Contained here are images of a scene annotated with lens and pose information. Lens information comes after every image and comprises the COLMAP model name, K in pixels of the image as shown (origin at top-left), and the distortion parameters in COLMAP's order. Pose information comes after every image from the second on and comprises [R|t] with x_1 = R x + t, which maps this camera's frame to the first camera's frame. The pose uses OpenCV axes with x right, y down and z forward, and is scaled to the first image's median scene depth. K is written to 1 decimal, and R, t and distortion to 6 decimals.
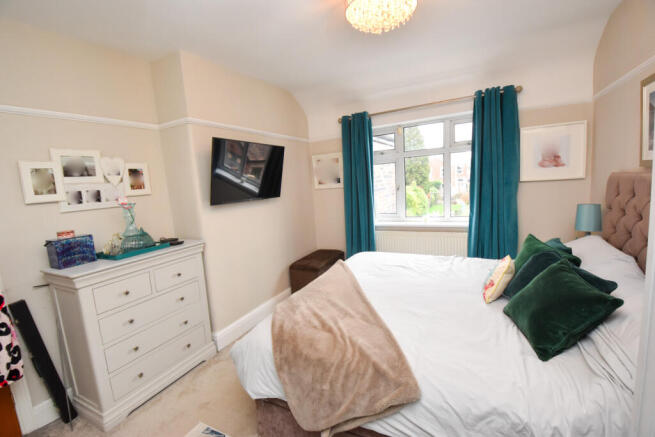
lens RADIAL K [[291.8, 0, 328.6], [0, 291.8, 219.7], [0, 0, 1]] dist [0.002105, -0.013665]
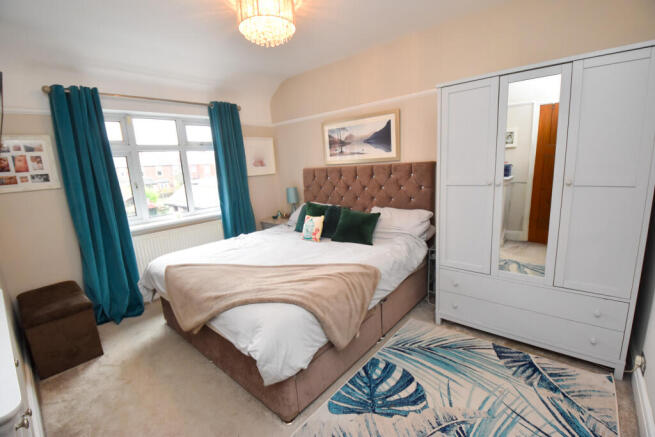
lens RADIAL K [[282.6, 0, 327.5], [0, 282.6, 218.5], [0, 0, 1]] dist [0.065435, -0.056223]
pose [[0.246321, -0.134707, 0.959781, -0.569299], [0.171054, 0.980791, 0.093756, 0.005570], [-0.953974, 0.141080, 0.264631, 0.293202]]
